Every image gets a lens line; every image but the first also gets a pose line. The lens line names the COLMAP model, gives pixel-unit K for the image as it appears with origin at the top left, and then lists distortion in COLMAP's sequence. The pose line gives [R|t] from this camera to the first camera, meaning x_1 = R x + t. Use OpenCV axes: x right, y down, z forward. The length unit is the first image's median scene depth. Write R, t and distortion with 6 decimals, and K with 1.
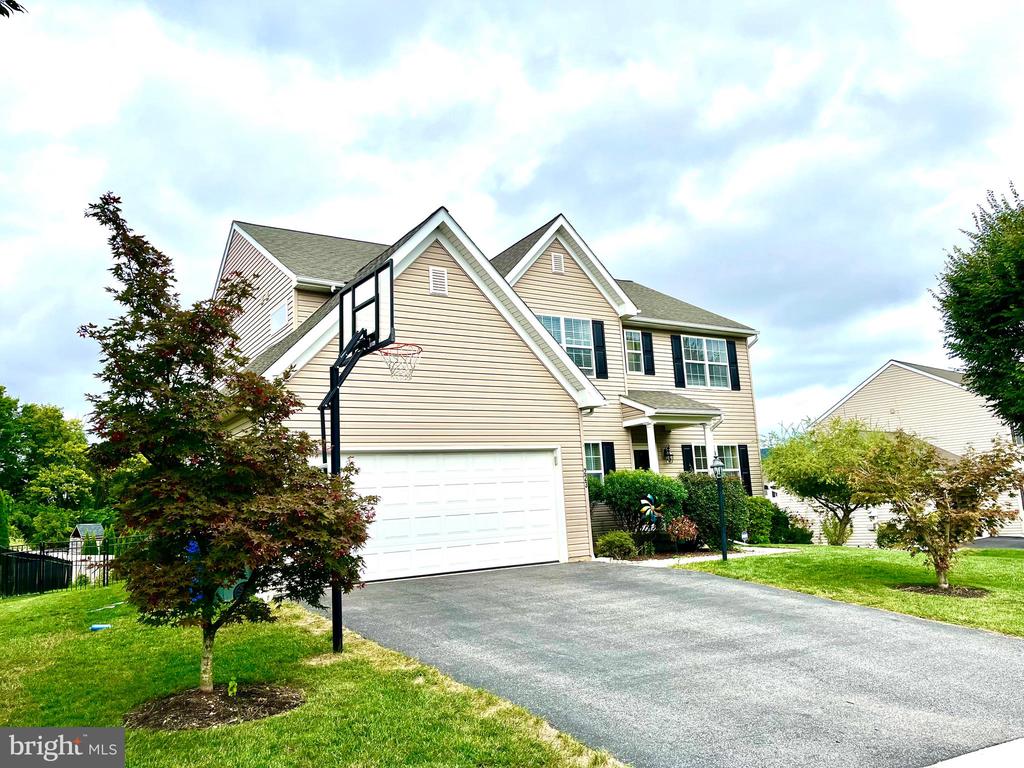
lens RADIAL K [[772.4, 0, 514.9], [0, 772.4, 389.9], [0, 0, 1]] dist [0.026823, -0.035641]
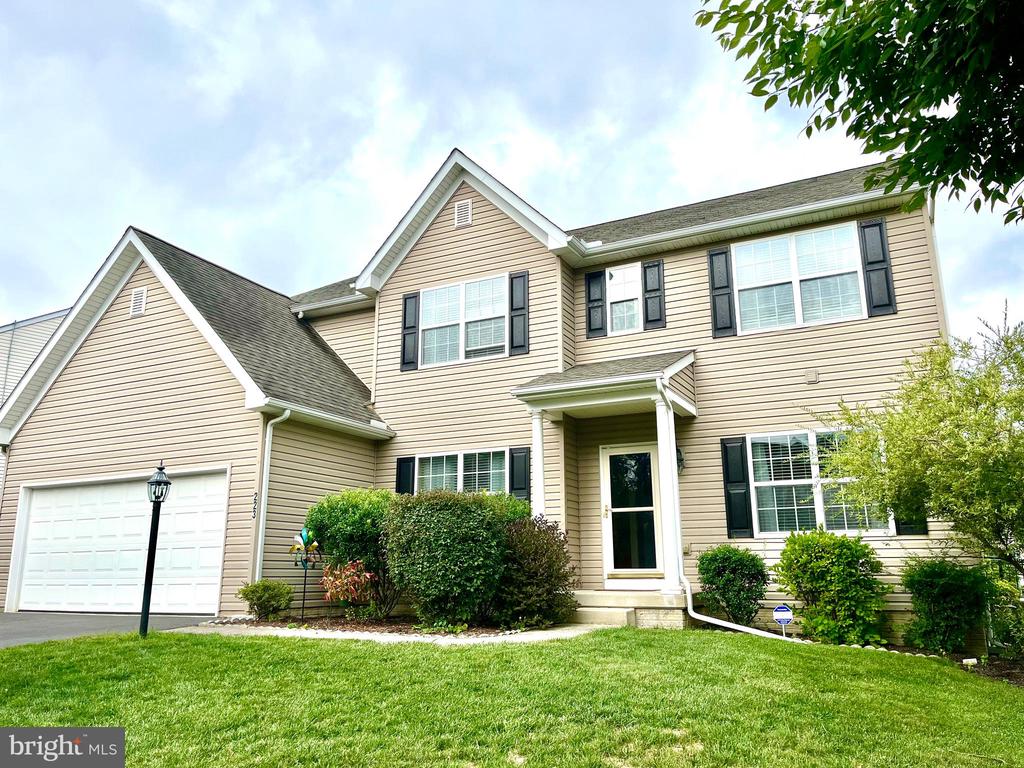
lens RADIAL K [[772.4, 0, 508.1], [0, 772.4, 380.5], [0, 0, 1]] dist [0.026823, -0.035641]
pose [[0.493119, -0.127905, -0.860508, 0.675758], [0.125124, 0.989276, -0.075342, 0.055800], [0.860917, -0.070518, 0.503835, 0.629748]]
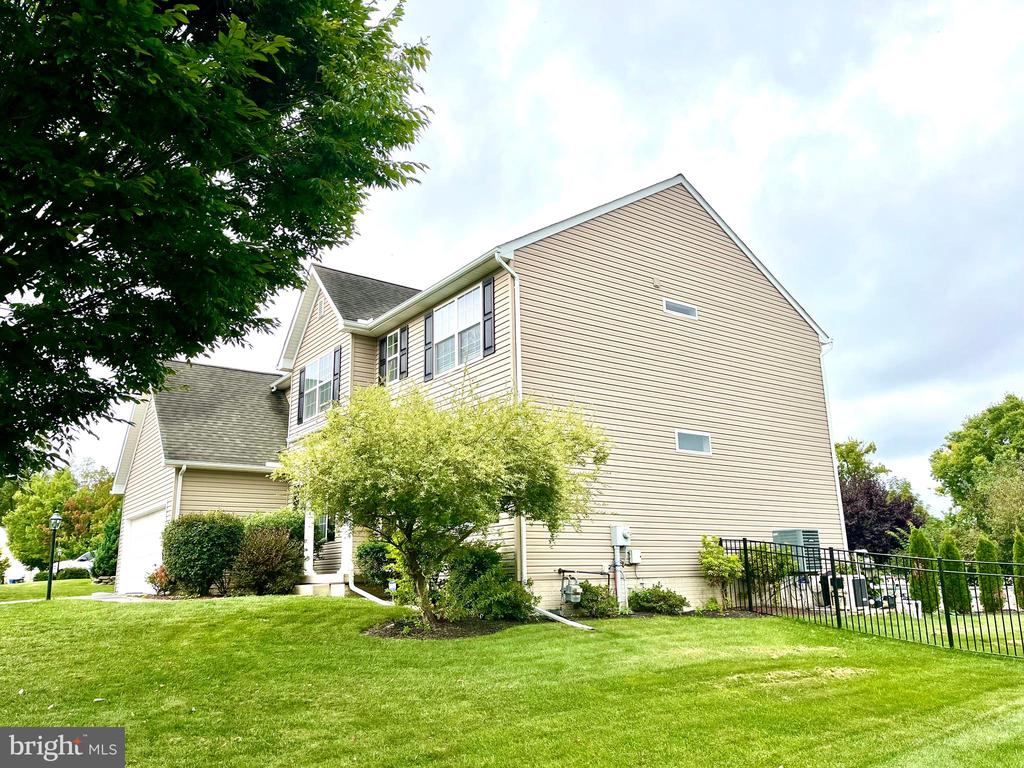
lens RADIAL K [[772.4, 0, 510.5], [0, 772.4, 385.1], [0, 0, 1]] dist [0.026823, -0.035641]
pose [[0.057801, -0.163843, -0.984792, 1.041264], [0.206058, 0.967158, -0.148815, 0.139498], [0.976831, -0.194323, 0.089663, 1.101887]]
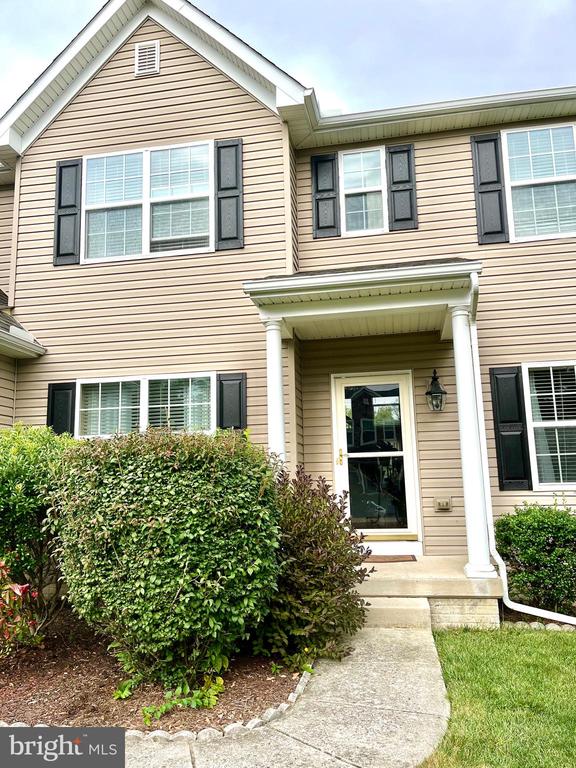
lens RADIAL K [[579.3, 0, 287.8], [0, 579.3, 397.1], [0, 0, 1]] dist [0.026823, -0.035641]
pose [[0.728035, -0.034960, -0.684648, 0.391462], [0.091611, 0.994703, 0.046624, 0.065208], [0.679392, -0.096665, 0.727381, 0.718974]]
